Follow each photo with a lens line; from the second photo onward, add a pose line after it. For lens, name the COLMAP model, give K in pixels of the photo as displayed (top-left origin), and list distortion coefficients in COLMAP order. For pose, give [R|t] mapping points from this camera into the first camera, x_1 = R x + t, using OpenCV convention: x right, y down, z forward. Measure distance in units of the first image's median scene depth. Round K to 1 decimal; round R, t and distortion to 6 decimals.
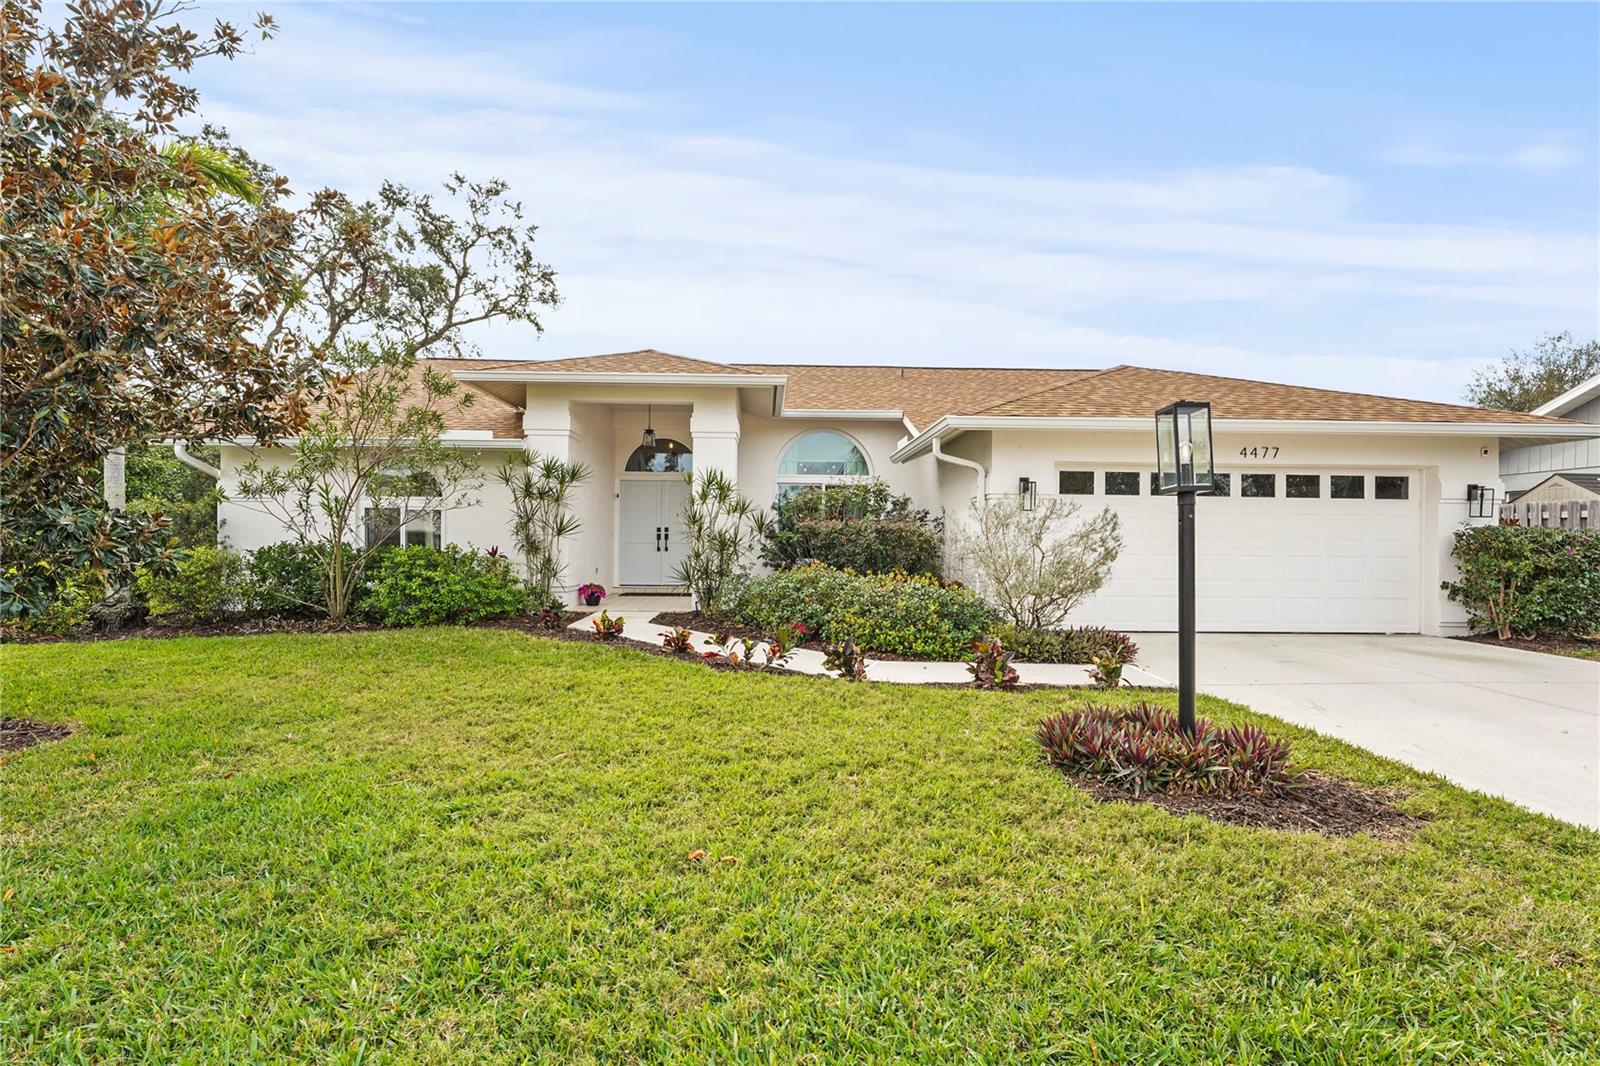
lens RADIAL K [[731.9, 0, 809.1], [0, 731.9, 546.6], [0, 0, 1]] dist [-0.000134, -0.000341]
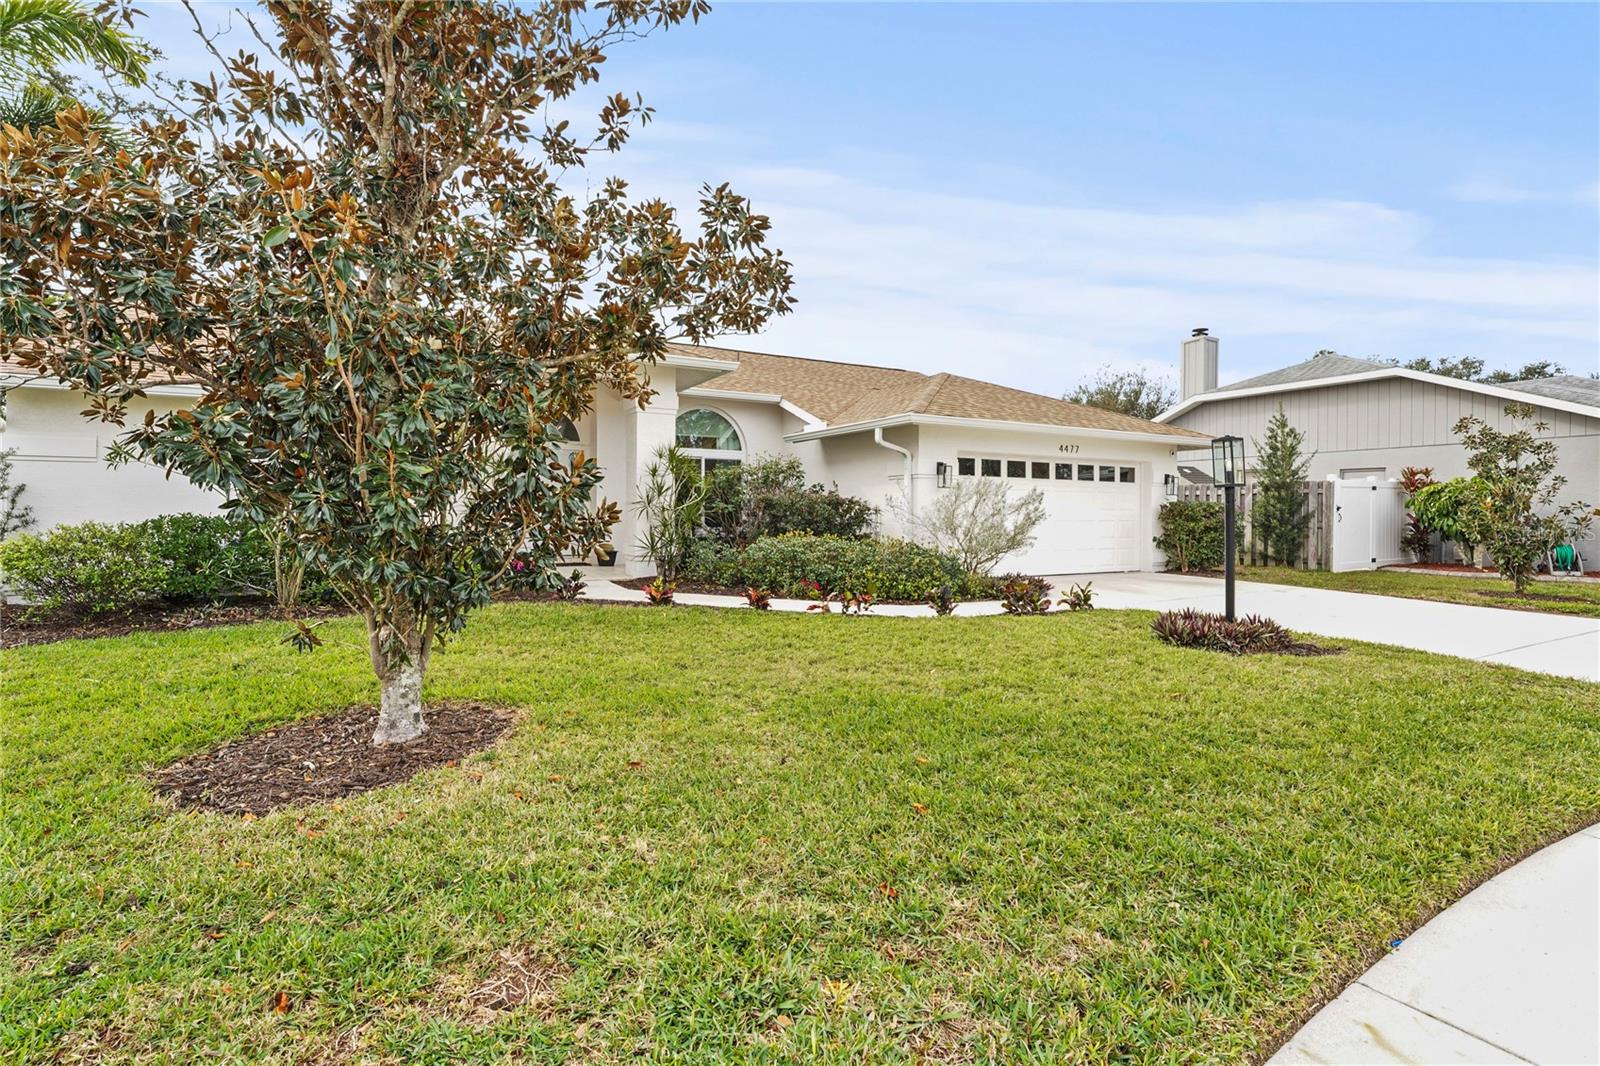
lens RADIAL K [[731.9, 0, 802.6], [0, 731.9, 536.0], [0, 0, 1]] dist [-0.000134, -0.000341]
pose [[0.893110, -0.017703, 0.449490, -0.438080], [0.004277, 0.999514, 0.030867, -0.004197], [-0.449818, -0.025645, 0.892752, -0.041912]]
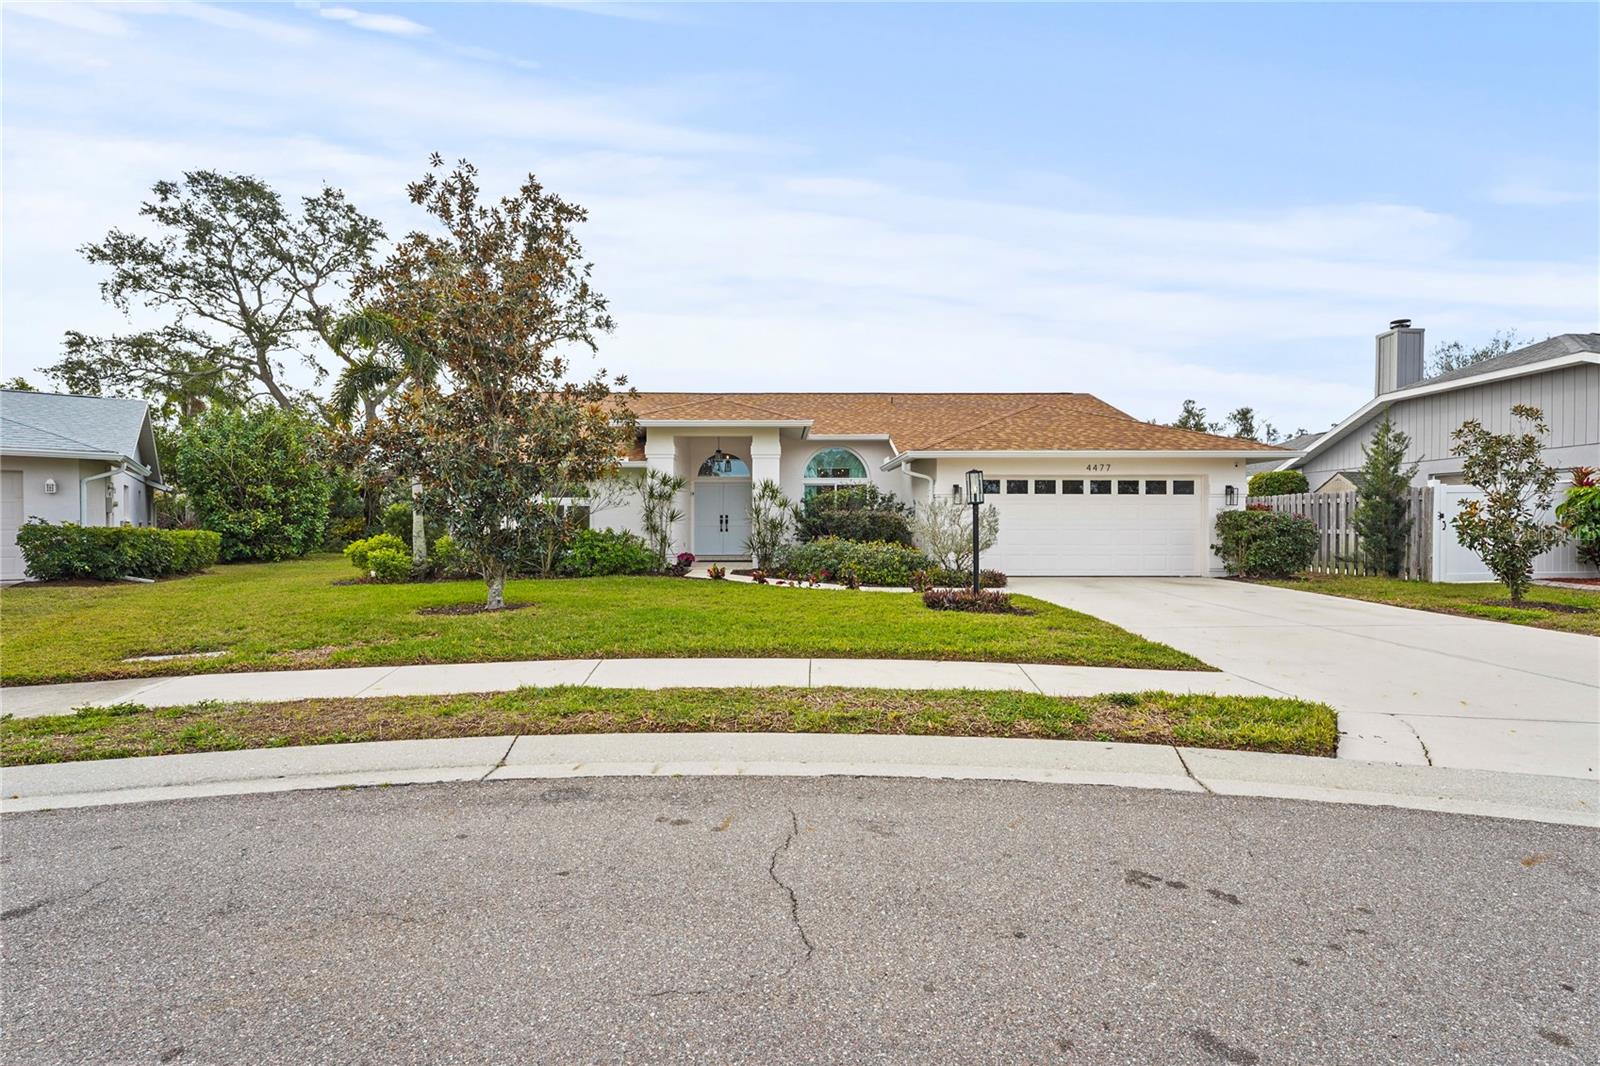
lens RADIAL K [[731.9, 0, 807.2], [0, 731.9, 528.9], [0, 0, 1]] dist [-0.000134, -0.000341]
pose [[0.999844, -0.009954, -0.014602, -0.021442], [0.009956, 0.999950, 0.000051, 0.003592], [0.014601, -0.000196, 0.999893, -0.596718]]
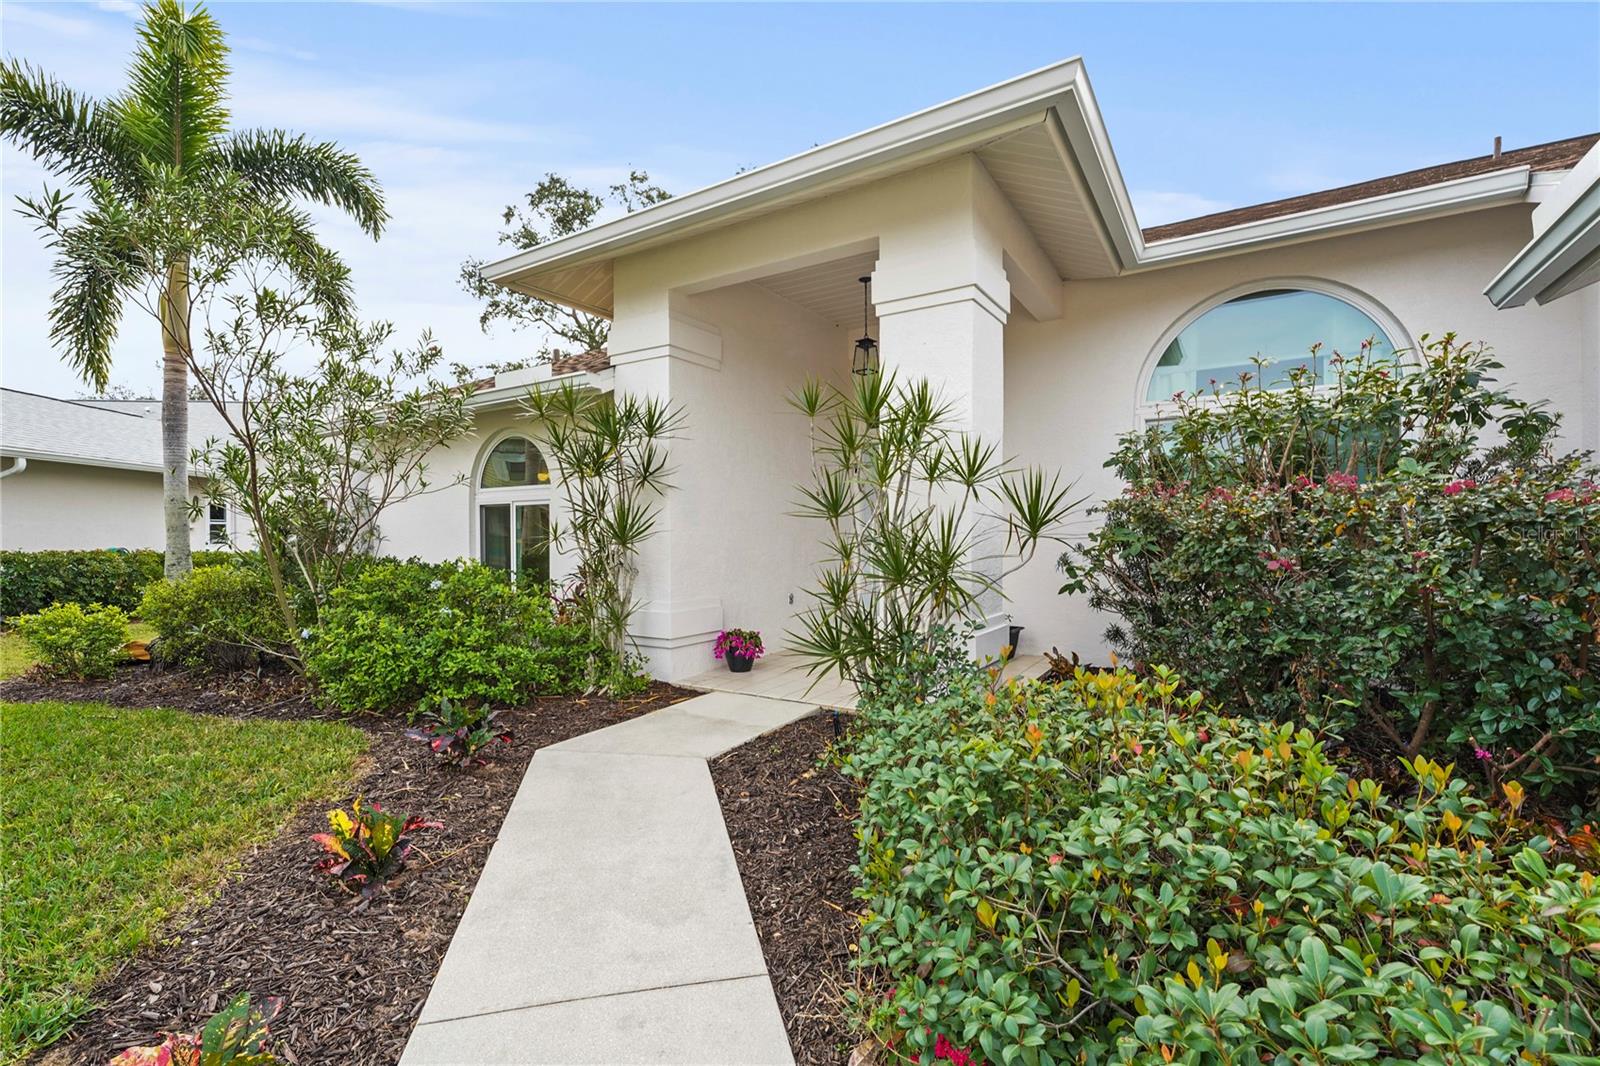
lens RADIAL K [[731.9, 0, 798.9], [0, 731.9, 517.1], [0, 0, 1]] dist [-0.000134, -0.000341]
pose [[0.820287, -0.029327, -0.571200, 0.051050], [0.012989, 0.999382, -0.032659, -0.016090], [0.571805, 0.019370, 0.820161, 0.649712]]
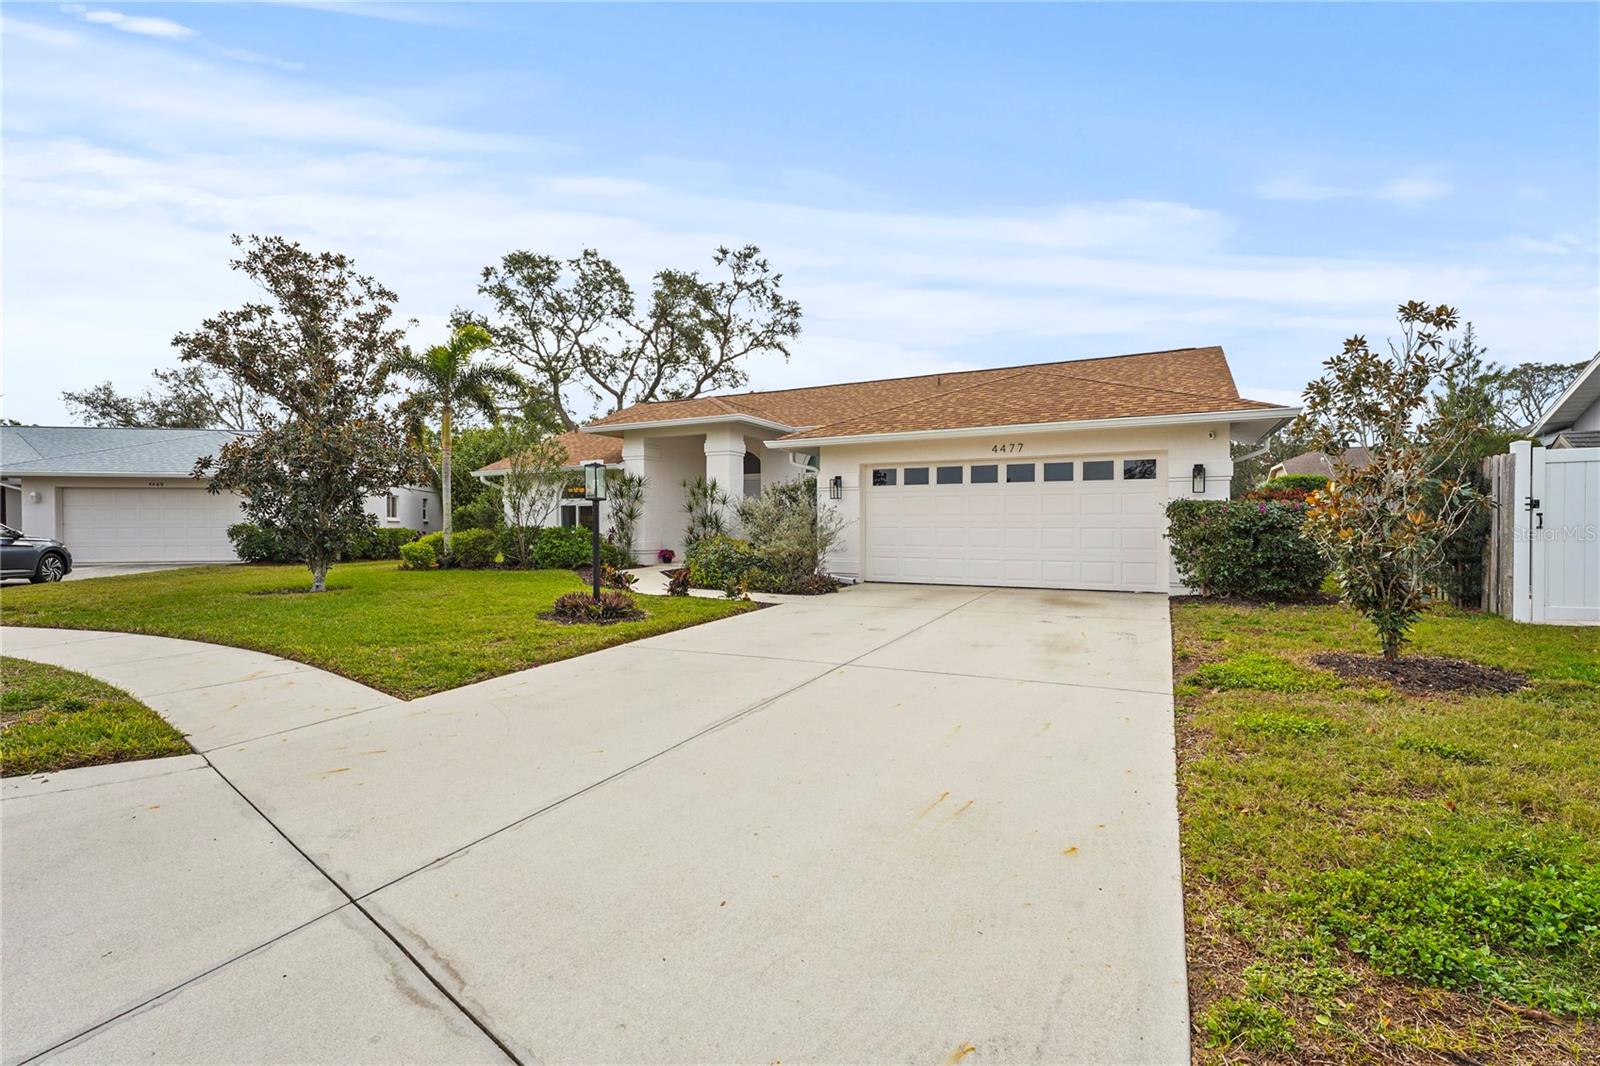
lens RADIAL K [[731.9, 0, 795.1], [0, 731.9, 520.1], [0, 0, 1]] dist [-0.000134, -0.000341]
pose [[0.870727, -0.014852, -0.491543, 0.818059], [0.011358, 0.999885, -0.010092, 0.007061], [0.491636, 0.003204, 0.870795, -0.286392]]
